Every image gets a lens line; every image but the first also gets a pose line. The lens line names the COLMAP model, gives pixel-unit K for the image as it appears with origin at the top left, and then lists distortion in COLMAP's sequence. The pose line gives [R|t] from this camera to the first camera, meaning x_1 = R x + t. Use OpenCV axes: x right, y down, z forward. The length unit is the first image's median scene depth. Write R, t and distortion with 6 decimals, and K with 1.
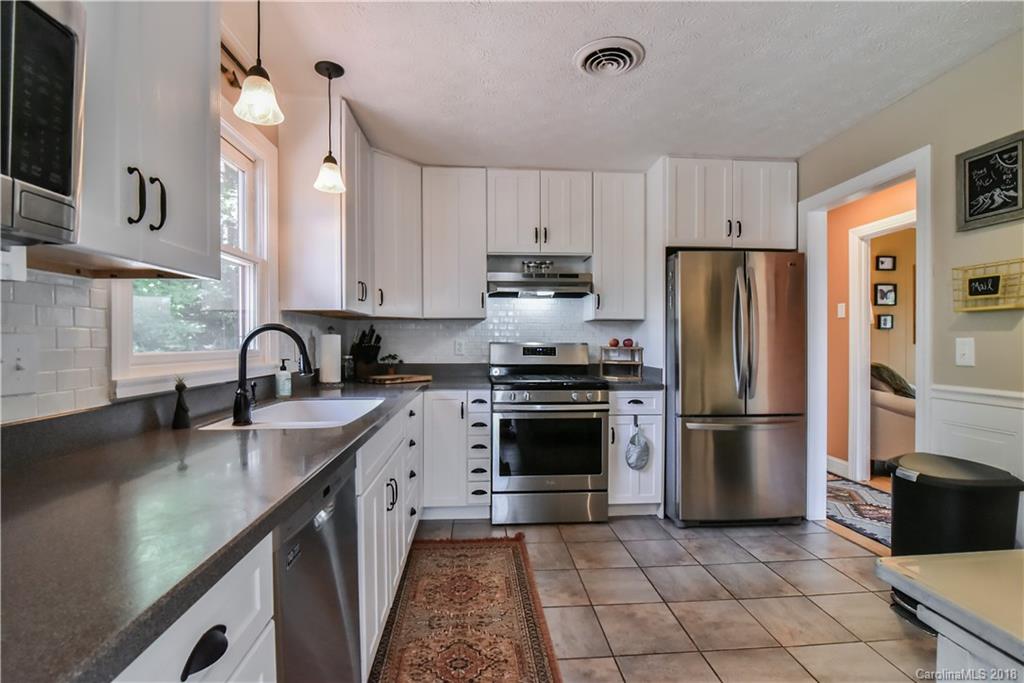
lens RADIAL K [[472.7, 0, 503.1], [0, 472.7, 341.4], [0, 0, 1]] dist [-0.017940, -0.000145]
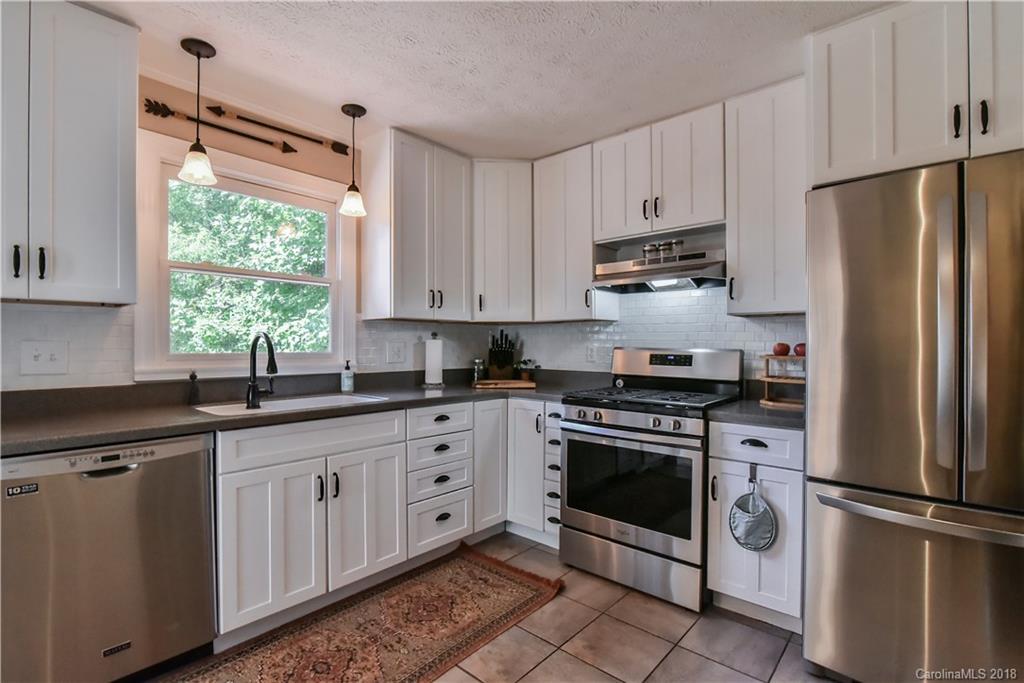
lens RADIAL K [[472.7, 0, 506.6], [0, 472.7, 343.2], [0, 0, 1]] dist [-0.017940, -0.000145]
pose [[0.701549, -0.000143, -0.712621, 0.502333], [-0.002609, 0.999993, -0.002769, -0.003411], [0.712616, 0.003802, 0.701544, 0.323383]]
